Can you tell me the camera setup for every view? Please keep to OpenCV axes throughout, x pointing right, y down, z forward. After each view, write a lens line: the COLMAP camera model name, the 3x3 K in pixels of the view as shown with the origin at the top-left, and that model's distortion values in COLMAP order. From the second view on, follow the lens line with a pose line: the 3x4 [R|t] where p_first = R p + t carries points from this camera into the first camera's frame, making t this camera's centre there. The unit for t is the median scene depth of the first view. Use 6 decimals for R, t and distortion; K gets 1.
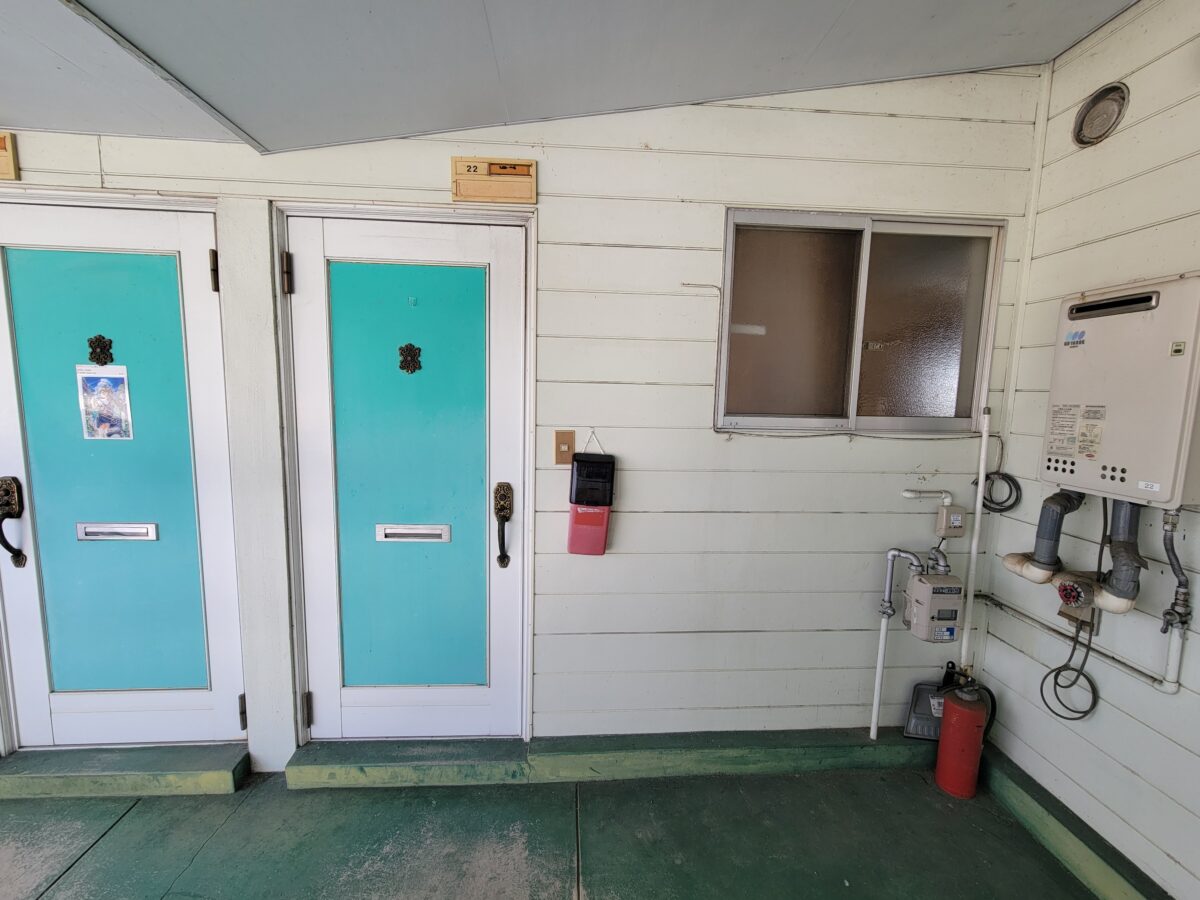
lens RADIAL K [[488.9, 0, 600.6], [0, 488.9, 442.7], [0, 0, 1]] dist [-0.000238, -0.000548]
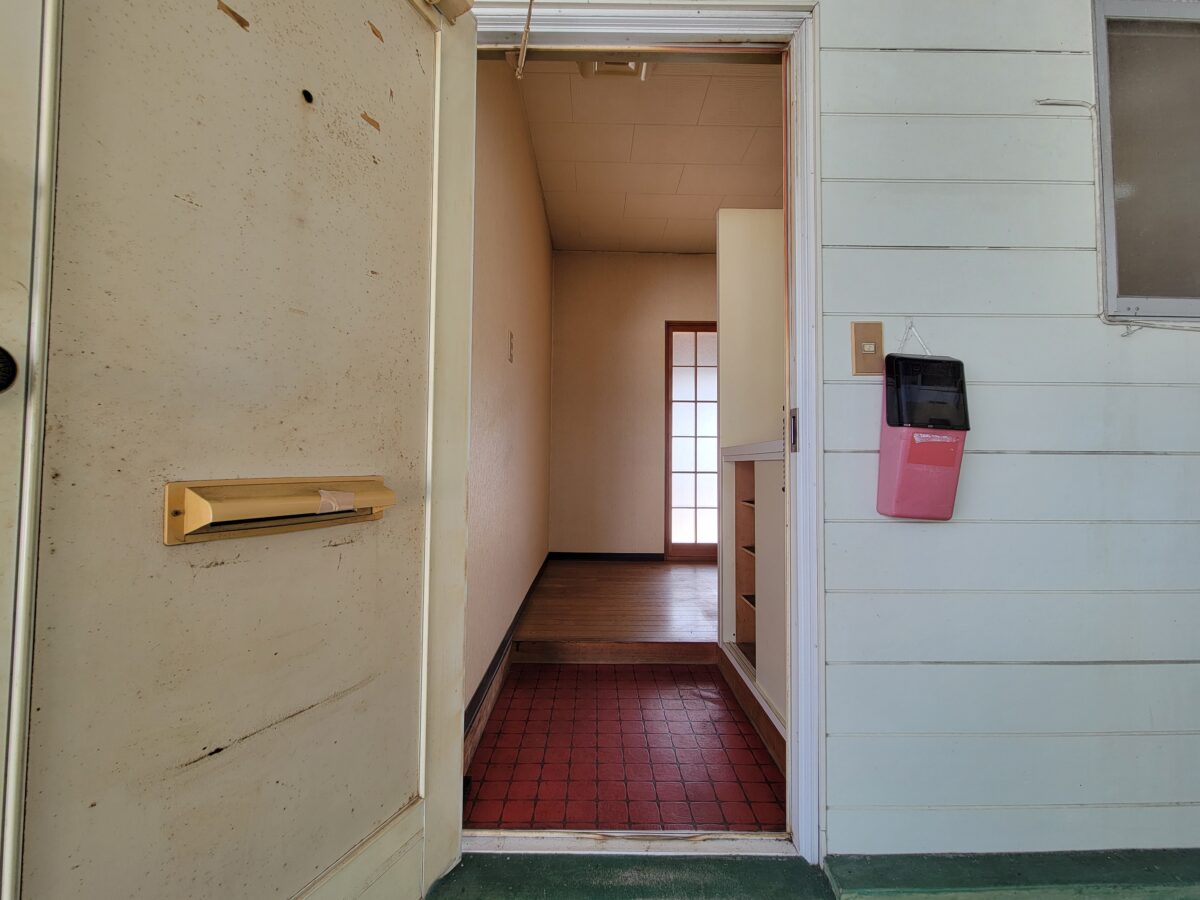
lens RADIAL K [[488.9, 0, 596.9], [0, 488.9, 453.2], [0, 0, 1]] dist [-0.000238, -0.000548]
pose [[0.998783, -0.016363, -0.046522, -0.392608], [0.009337, 0.989031, -0.147411, 0.231963], [0.048424, 0.146797, 0.987981, 0.373865]]
